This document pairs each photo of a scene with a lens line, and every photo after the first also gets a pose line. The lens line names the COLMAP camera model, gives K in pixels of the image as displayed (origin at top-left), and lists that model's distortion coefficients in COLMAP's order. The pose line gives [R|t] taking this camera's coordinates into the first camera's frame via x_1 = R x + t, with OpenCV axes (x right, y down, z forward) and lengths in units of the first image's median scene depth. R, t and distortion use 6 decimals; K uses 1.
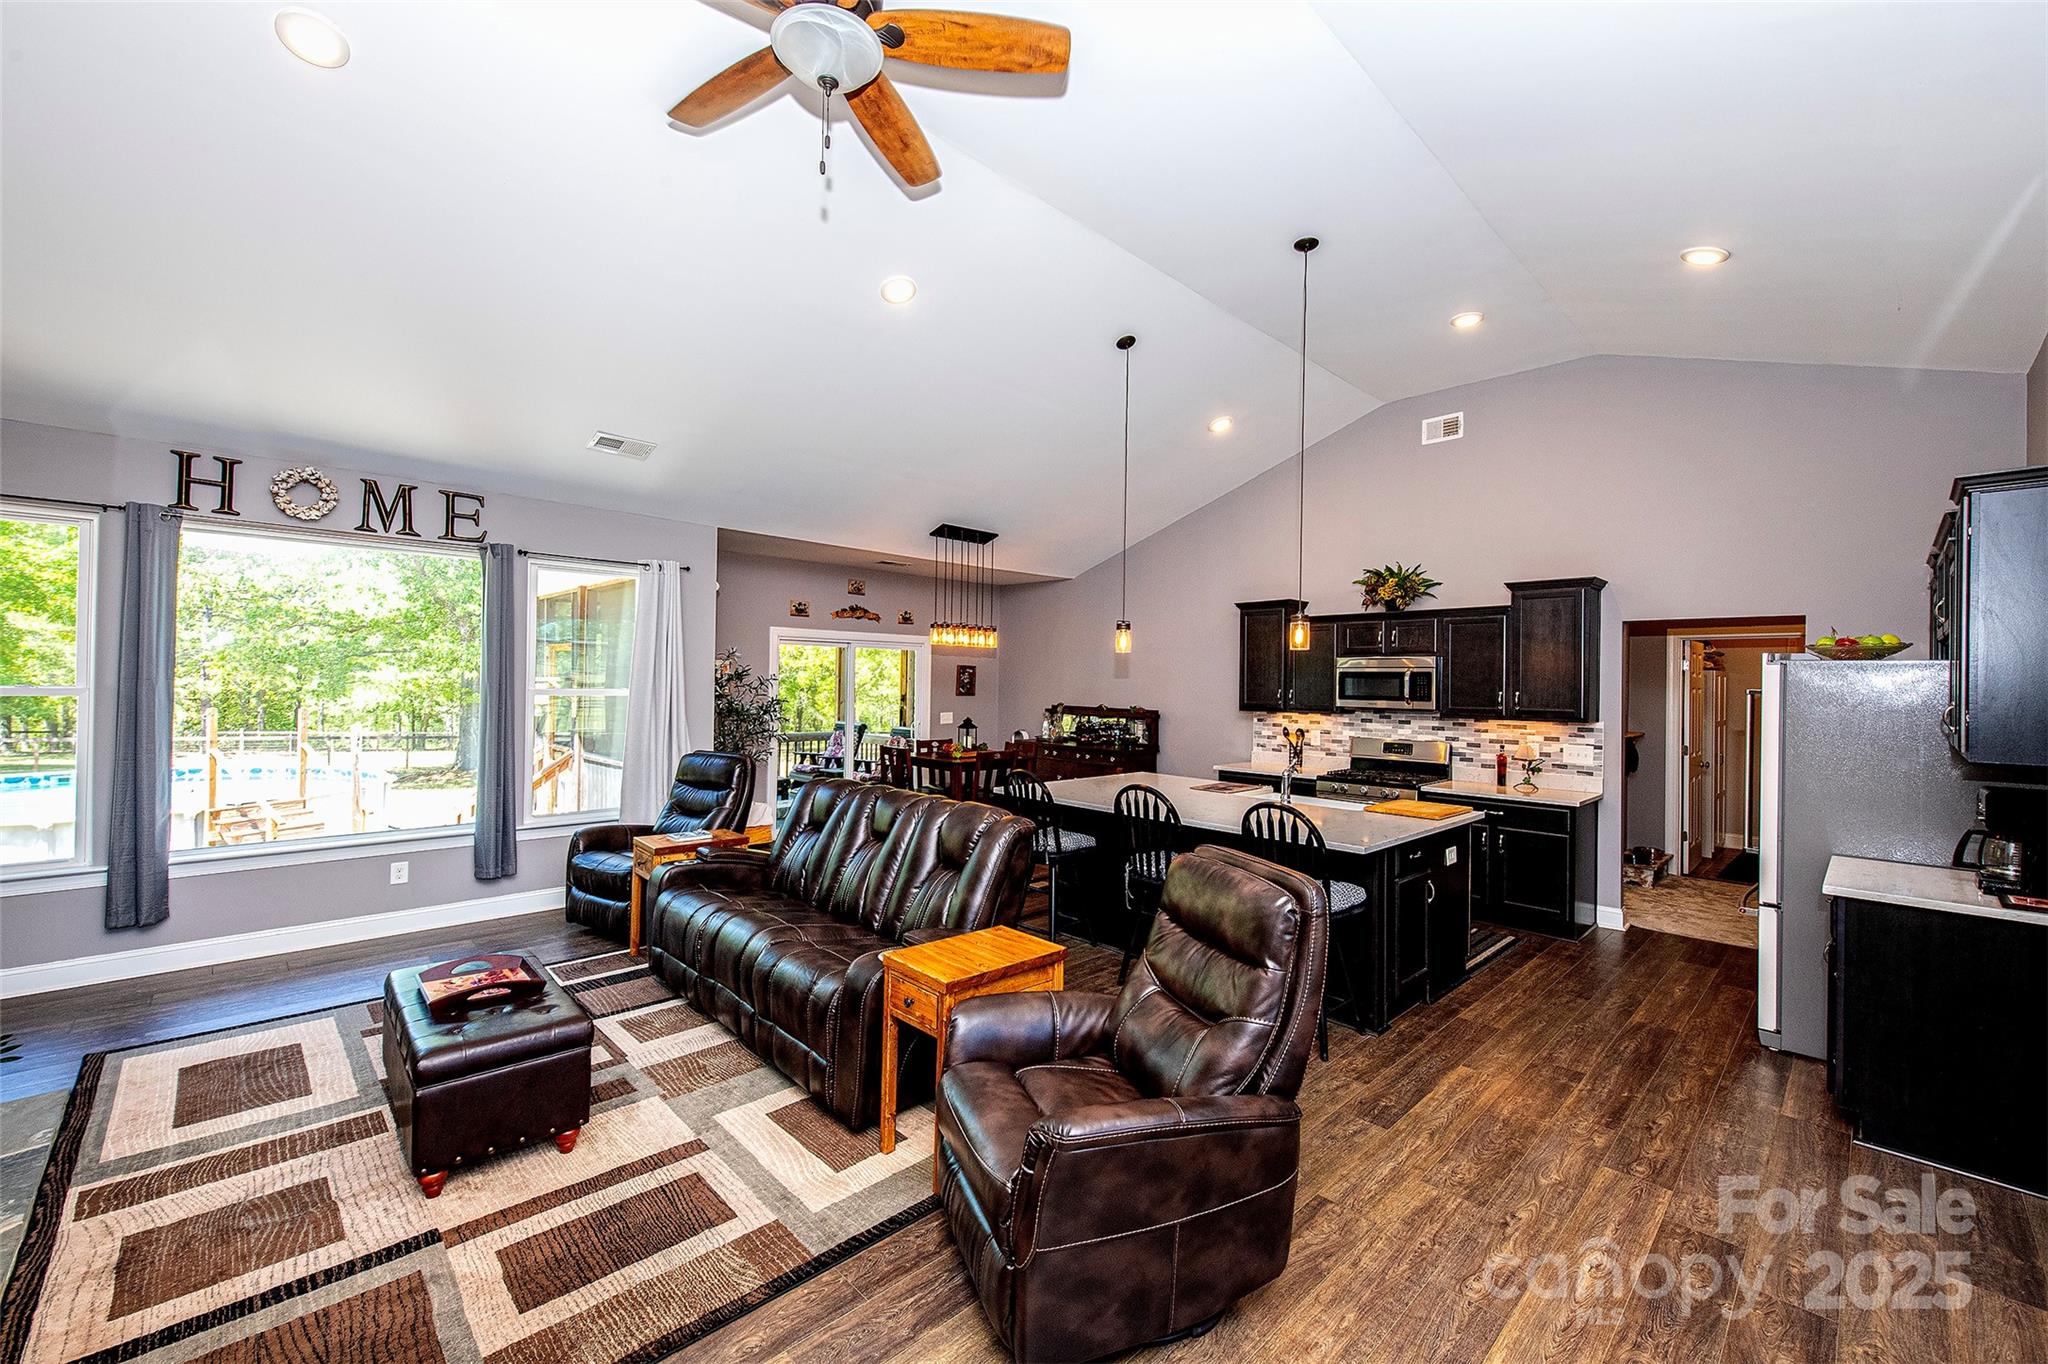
lens RADIAL K [[819.3, 0, 1071.4], [0, 819.3, 677.6], [0, 0, 1]] dist [0.109816, 0.000012]
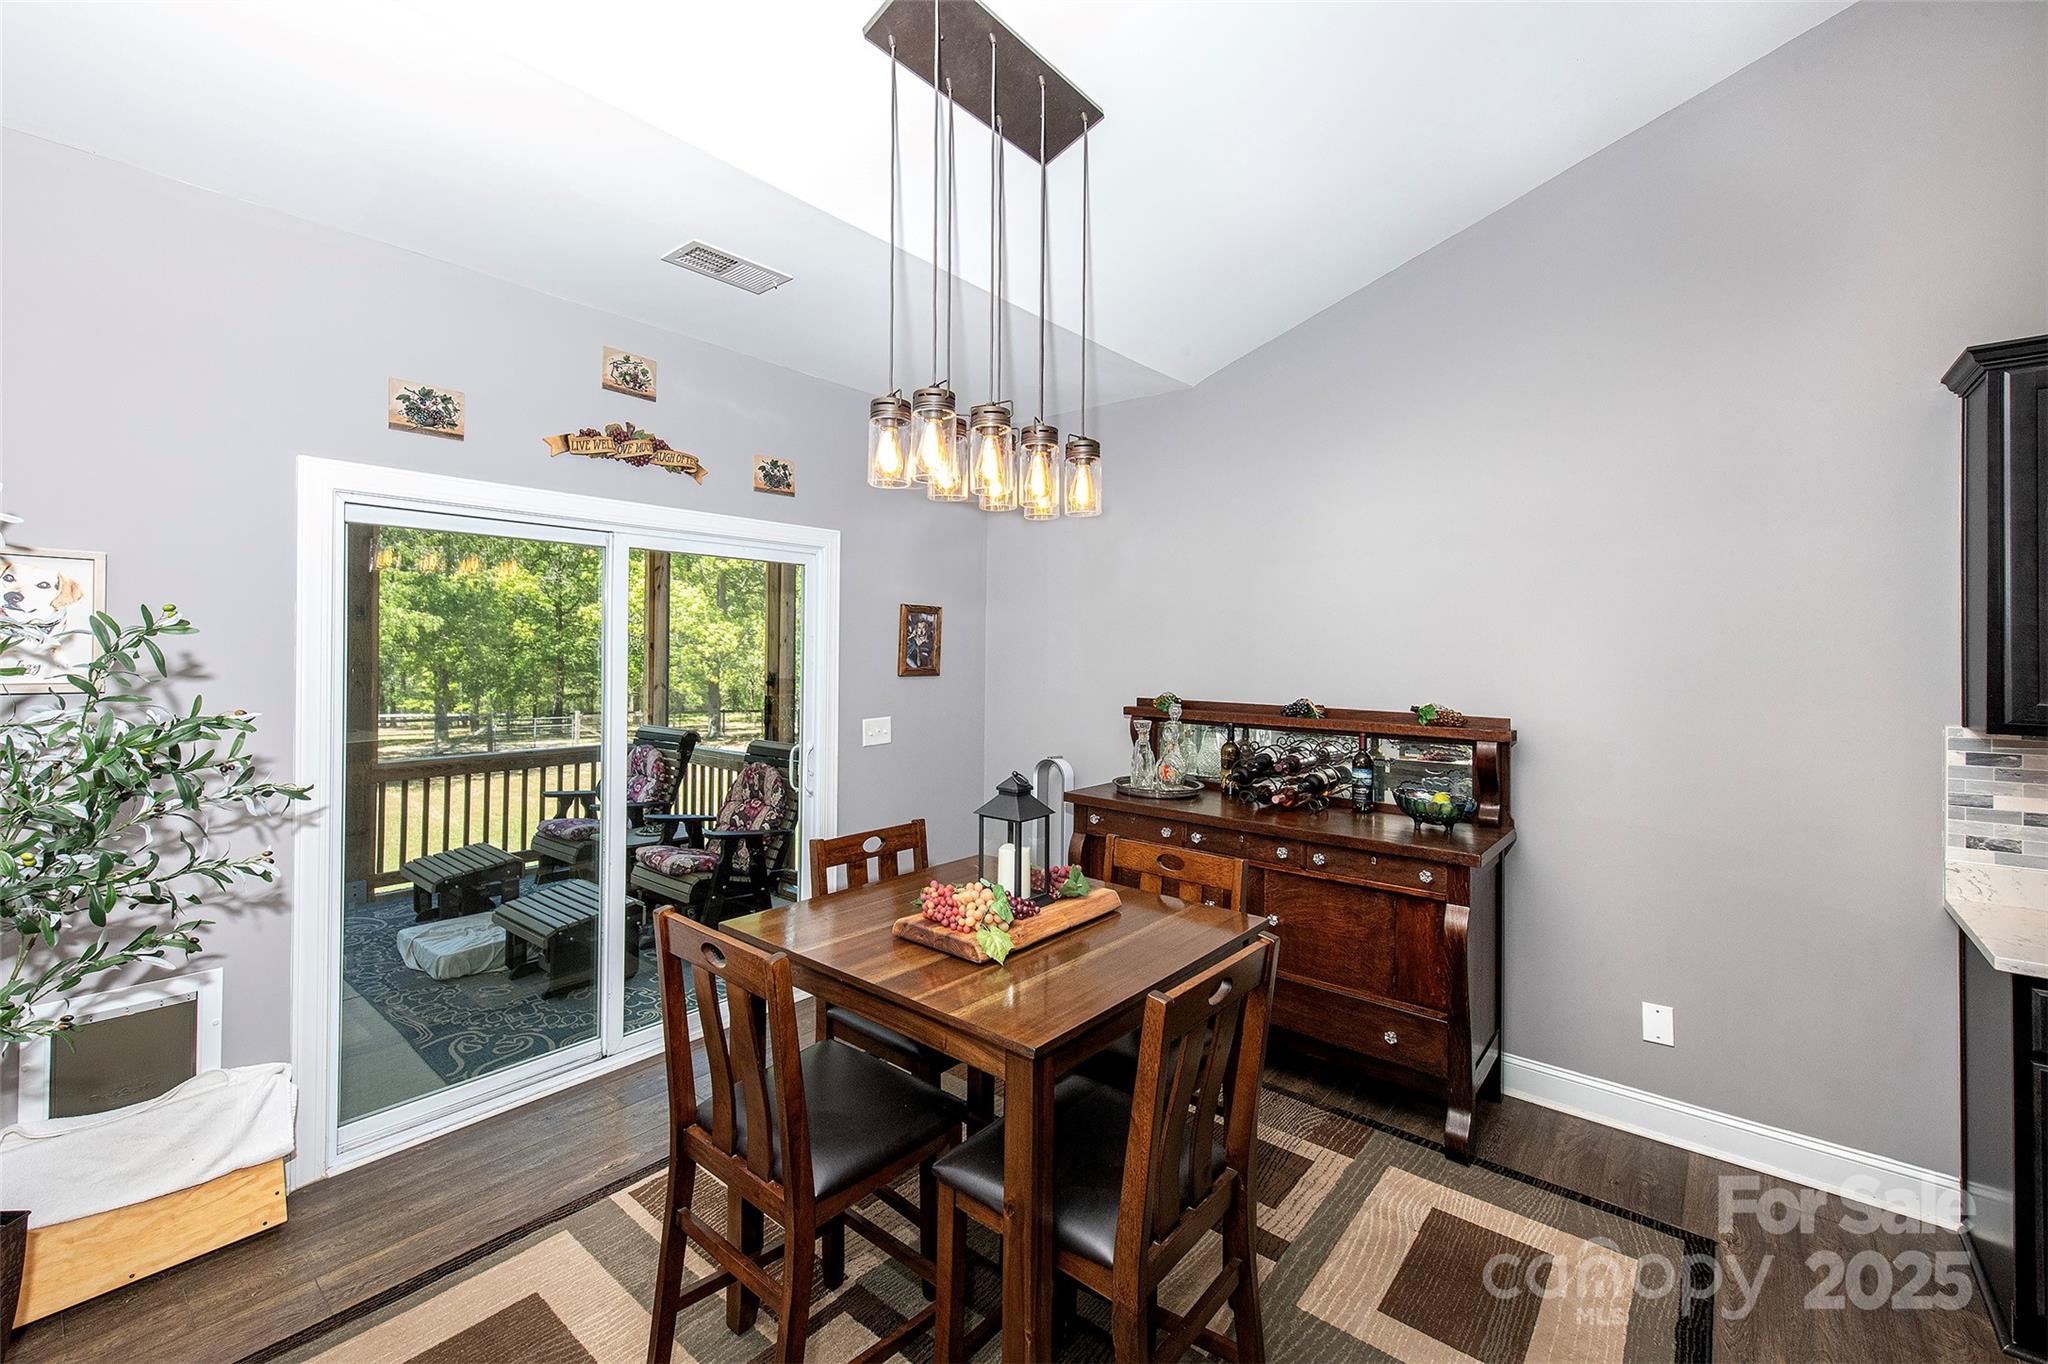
lens RADIAL K [[834.8, 0, 1027.2], [0, 834.8, 646.6], [0, 0, 1]] dist [-0.003142, -0.000551]
pose [[0.996126, -0.007909, 0.087585, -0.112468], [0.007503, 0.999960, 0.004967, 0.004901], [-0.087621, -0.004290, 0.996145, 0.572847]]
